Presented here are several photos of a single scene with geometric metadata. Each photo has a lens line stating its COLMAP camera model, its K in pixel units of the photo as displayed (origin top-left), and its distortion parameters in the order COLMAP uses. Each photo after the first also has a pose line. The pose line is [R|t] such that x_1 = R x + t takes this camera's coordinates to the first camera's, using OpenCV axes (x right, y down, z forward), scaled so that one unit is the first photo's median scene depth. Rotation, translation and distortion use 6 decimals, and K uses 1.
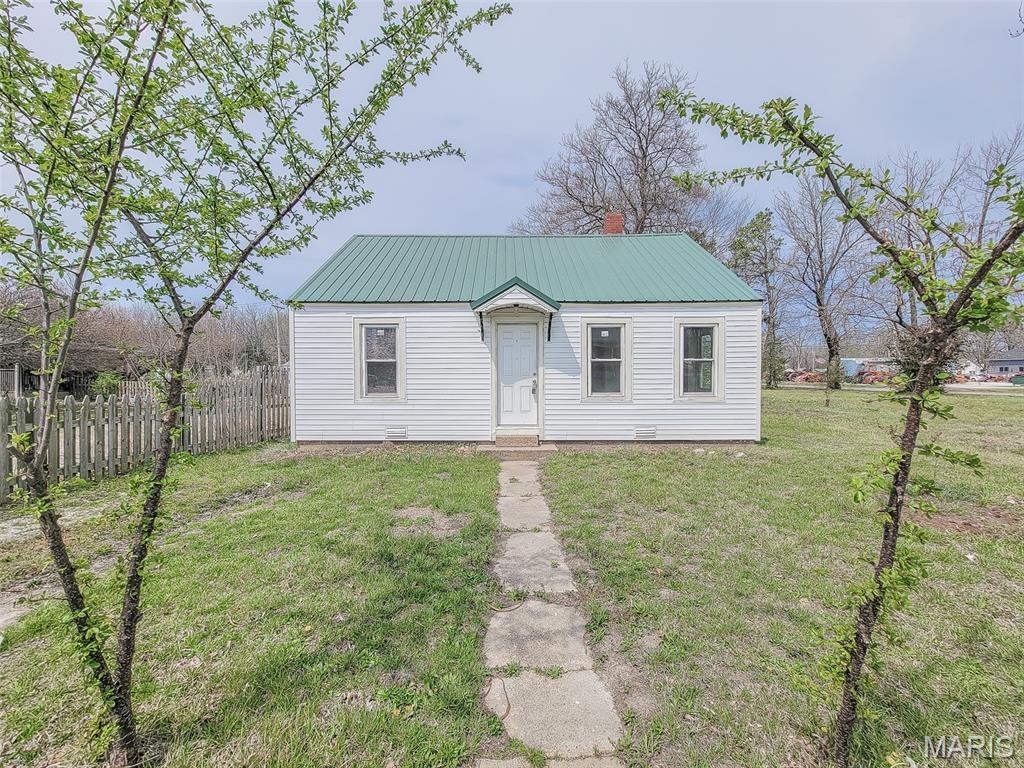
lens RADIAL K [[422.2, 0, 476.7], [0, 422.2, 391.9], [0, 0, 1]] dist [-0.002096, 0.000601]
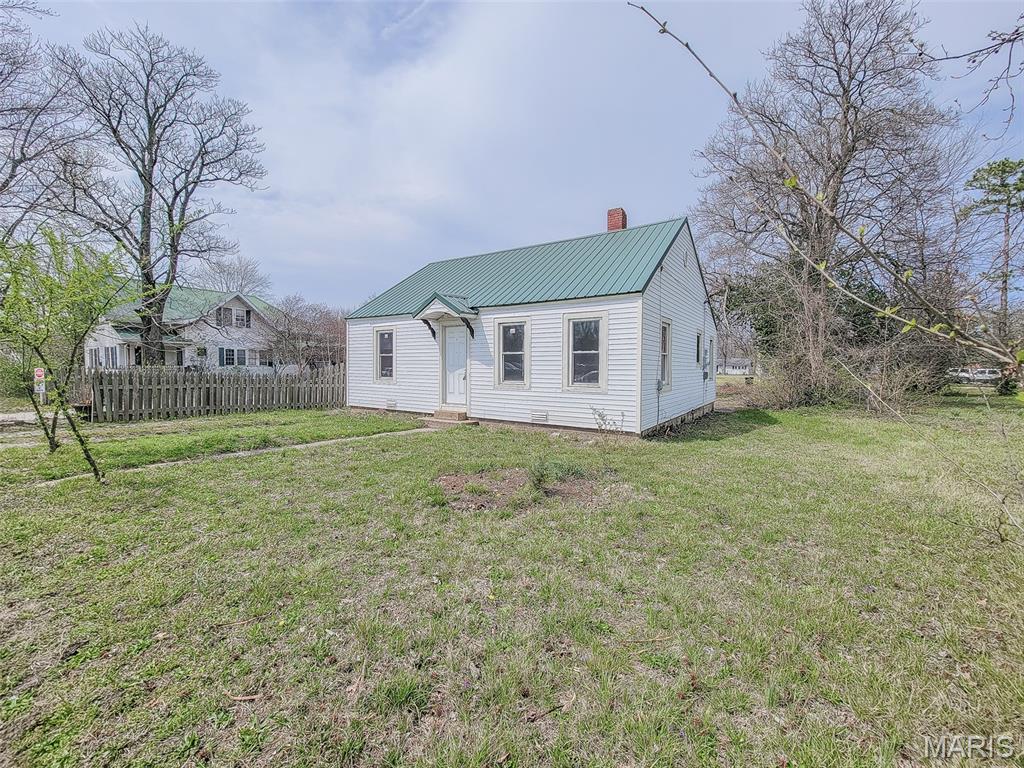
lens RADIAL K [[422.2, 0, 517.0], [0, 422.2, 382.0], [0, 0, 1]] dist [-0.002096, 0.000601]
pose [[0.840804, 0.027231, -0.540655, 0.960289], [-0.031719, 0.999496, 0.001014, 0.004135], [0.540410, 0.016296, 0.841244, 0.008860]]
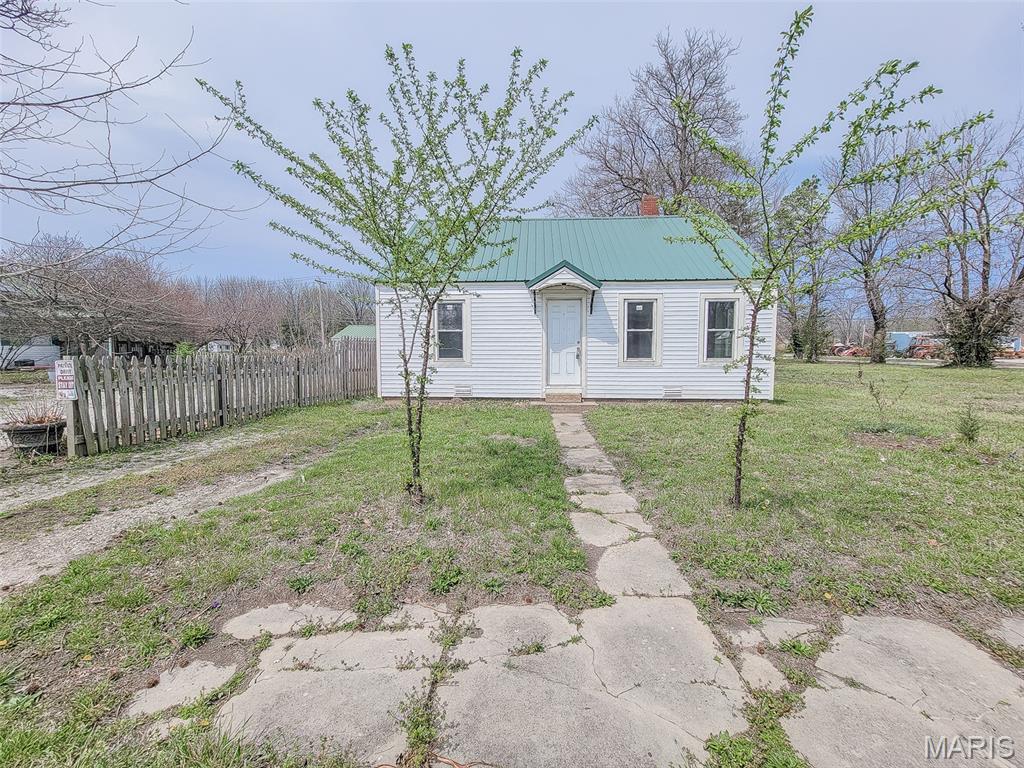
lens RADIAL K [[422.2, 0, 490.9], [0, 422.2, 383.6], [0, 0, 1]] dist [-0.002096, 0.000601]
pose [[0.998973, 0.004921, -0.045032, -0.055472], [-0.003010, 0.999096, 0.042408, 0.024819], [0.045200, -0.042229, 0.998085, -0.202318]]
